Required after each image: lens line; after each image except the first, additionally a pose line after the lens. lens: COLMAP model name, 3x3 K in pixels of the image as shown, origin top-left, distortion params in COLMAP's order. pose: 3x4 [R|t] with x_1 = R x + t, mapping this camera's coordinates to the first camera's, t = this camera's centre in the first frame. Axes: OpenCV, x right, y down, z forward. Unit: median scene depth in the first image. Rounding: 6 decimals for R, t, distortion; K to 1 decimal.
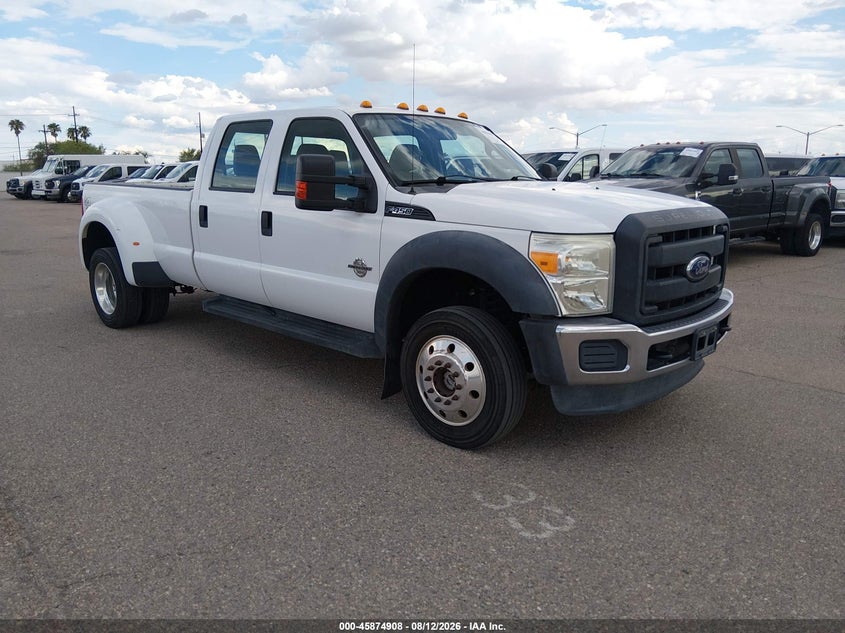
lens RADIAL K [[676.9, 0, 422.5], [0, 676.9, 316.5], [0, 0, 1]] dist [0.003219, -0.002170]
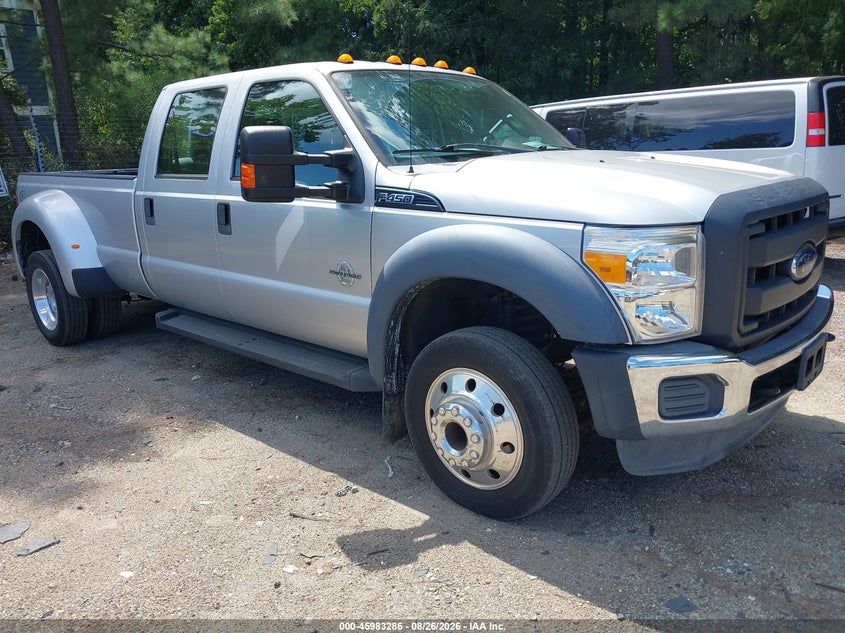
lens RADIAL K [[683.8, 0, 435.7], [0, 683.8, 314.9], [0, 0, 1]] dist [0.005124, -0.002916]
pose [[0.999191, -0.033739, 0.021899, -0.010232], [0.033215, 0.999163, 0.023872, -0.043929], [-0.022686, -0.023125, 0.999475, 0.240394]]
